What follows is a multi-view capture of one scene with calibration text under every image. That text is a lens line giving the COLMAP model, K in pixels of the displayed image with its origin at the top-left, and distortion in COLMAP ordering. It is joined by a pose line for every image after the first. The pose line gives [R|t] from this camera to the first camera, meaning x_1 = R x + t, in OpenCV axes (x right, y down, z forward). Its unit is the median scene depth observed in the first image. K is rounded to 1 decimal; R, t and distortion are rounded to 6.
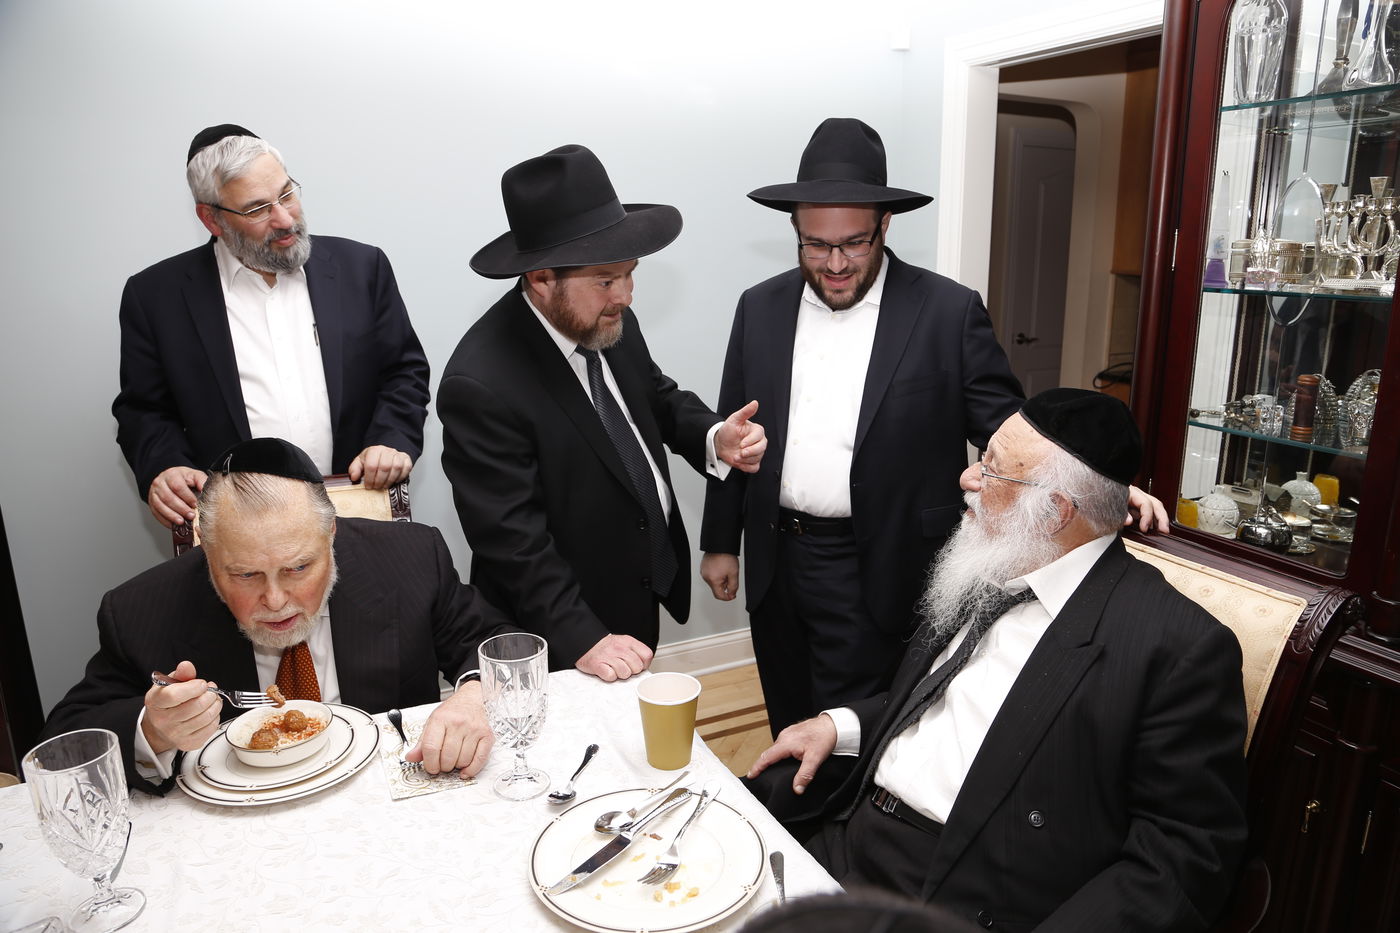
lens RADIAL K [[905.8, 0, 707.9], [0, 905.8, 456.4], [0, 0, 1]] dist [-0.076639, 0.030795]
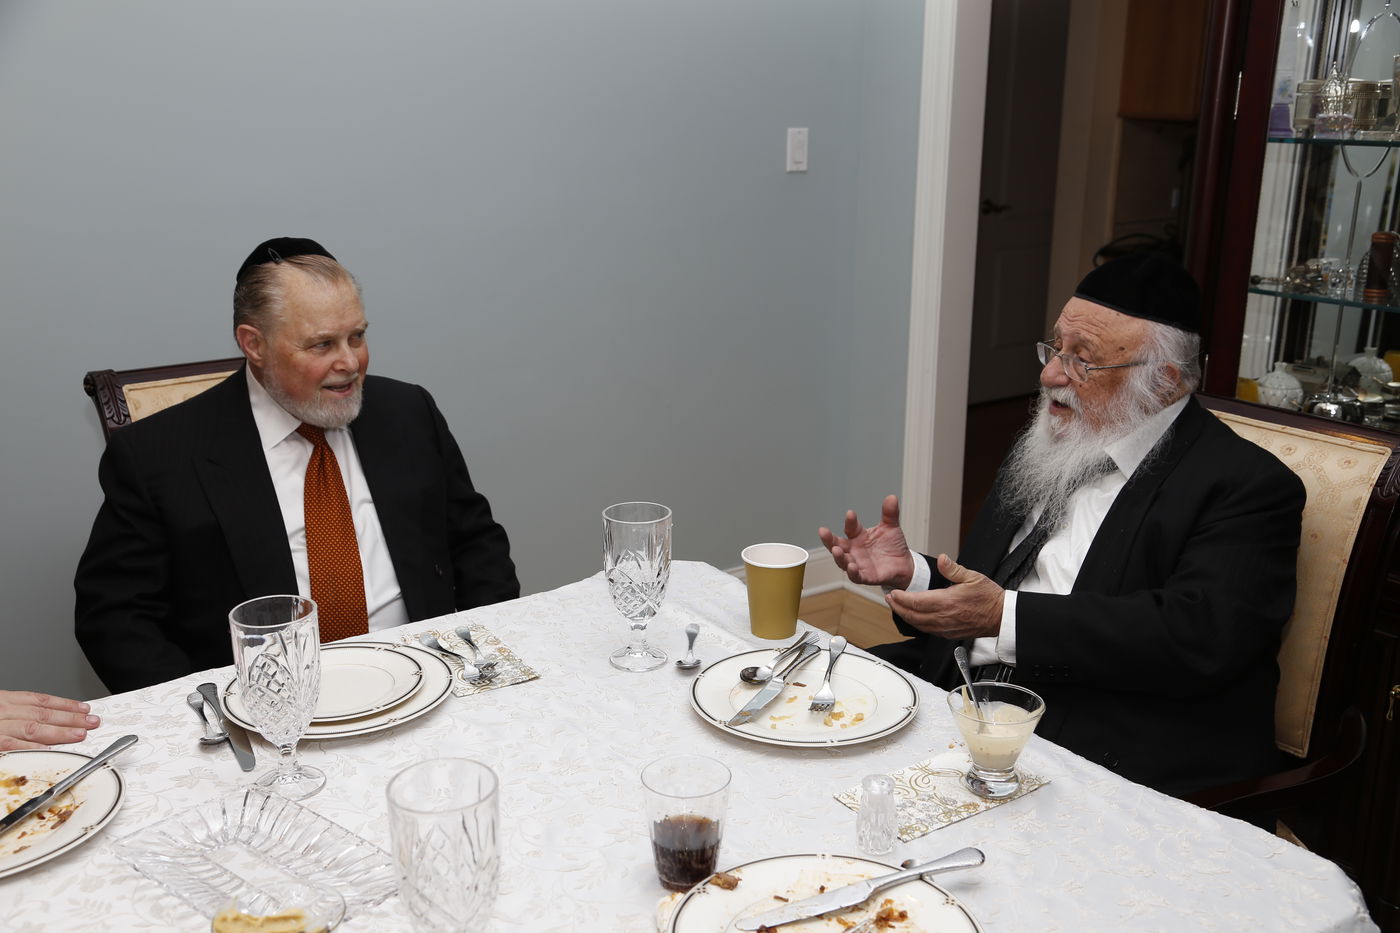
lens RADIAL K [[1334.6, 0, 697.2], [0, 1334.6, 445.0], [0, 0, 1]] dist [0.094386, 0.000000]
pose [[0.988110, -0.031382, 0.150514, -0.218632], [0.025229, 0.998773, 0.042617, 0.044468], [-0.151667, -0.038313, 0.987689, -0.274719]]
